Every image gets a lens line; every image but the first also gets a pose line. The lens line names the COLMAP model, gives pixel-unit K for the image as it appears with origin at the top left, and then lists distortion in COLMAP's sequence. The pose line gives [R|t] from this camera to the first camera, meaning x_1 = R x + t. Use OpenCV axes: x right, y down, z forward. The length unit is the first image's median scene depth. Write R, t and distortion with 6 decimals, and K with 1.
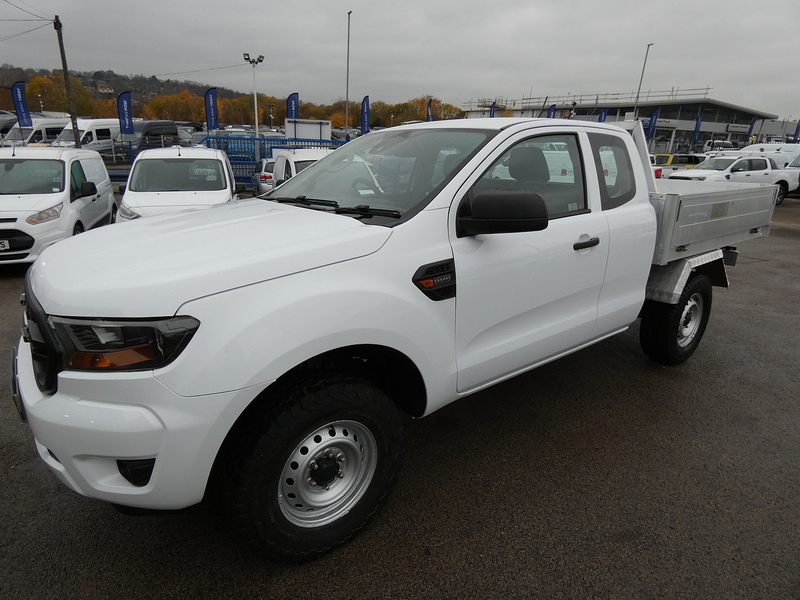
lens RADIAL K [[481.2, 0, 399.9], [0, 481.2, 296.0], [0, 0, 1]] dist [-0.000119, -0.004618]
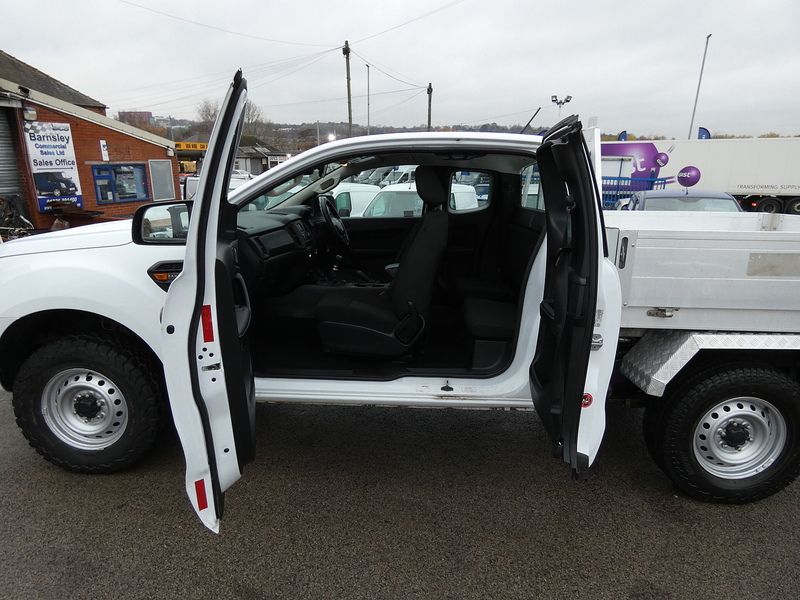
lens RADIAL K [[481.2, 0, 400.1], [0, 481.2, 297.7], [0, 0, 1]] dist [-0.000119, -0.004618]
pose [[0.770547, 0.143991, -0.620905, 0.783369], [-0.190506, 0.981647, -0.008771, -0.048269], [0.608247, 0.125045, 0.783837, 0.286220]]
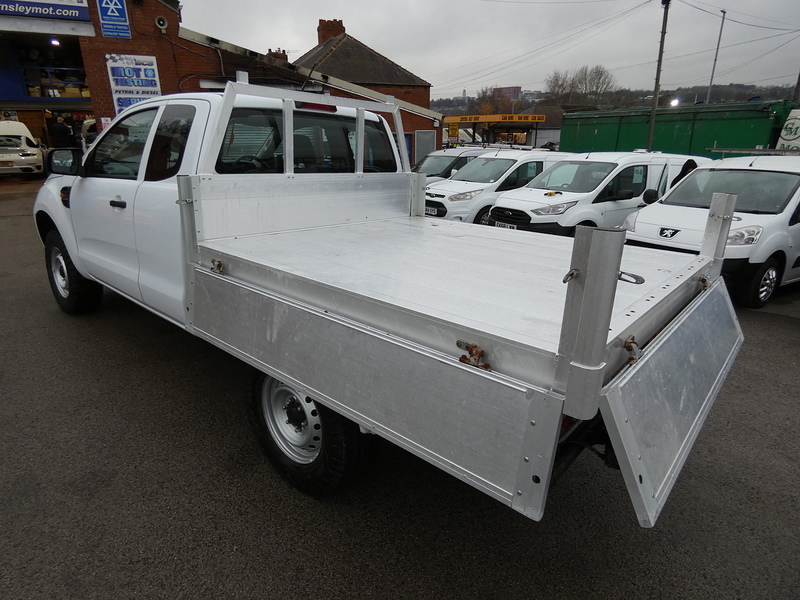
lens RADIAL K [[481.2, 0, 400.9], [0, 481.2, 298.7], [0, 0, 1]] dist [-0.000119, -0.004618]
pose [[0.196273, 0.284338, -0.938418, 1.406942], [-0.312710, 0.925212, 0.214932, -0.302561], [0.929349, 0.251267, 0.270510, 1.165405]]
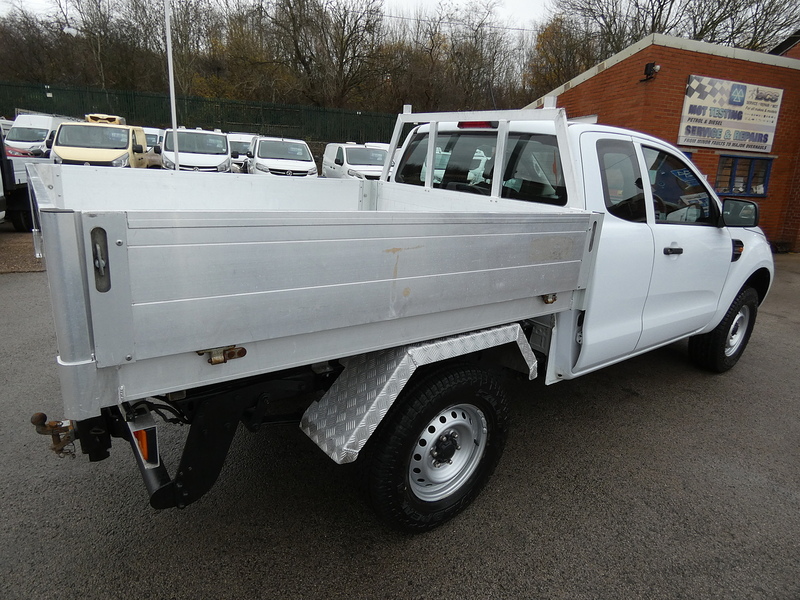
lens RADIAL K [[481.2, 0, 400.3], [0, 481.2, 298.6], [0, 0, 1]] dist [-0.000119, -0.004618]
pose [[-0.995975, -0.087362, -0.020027, 0.495135], [-0.084354, 0.838155, 0.538870, -0.605140], [-0.030291, 0.538391, -0.842151, 2.140988]]
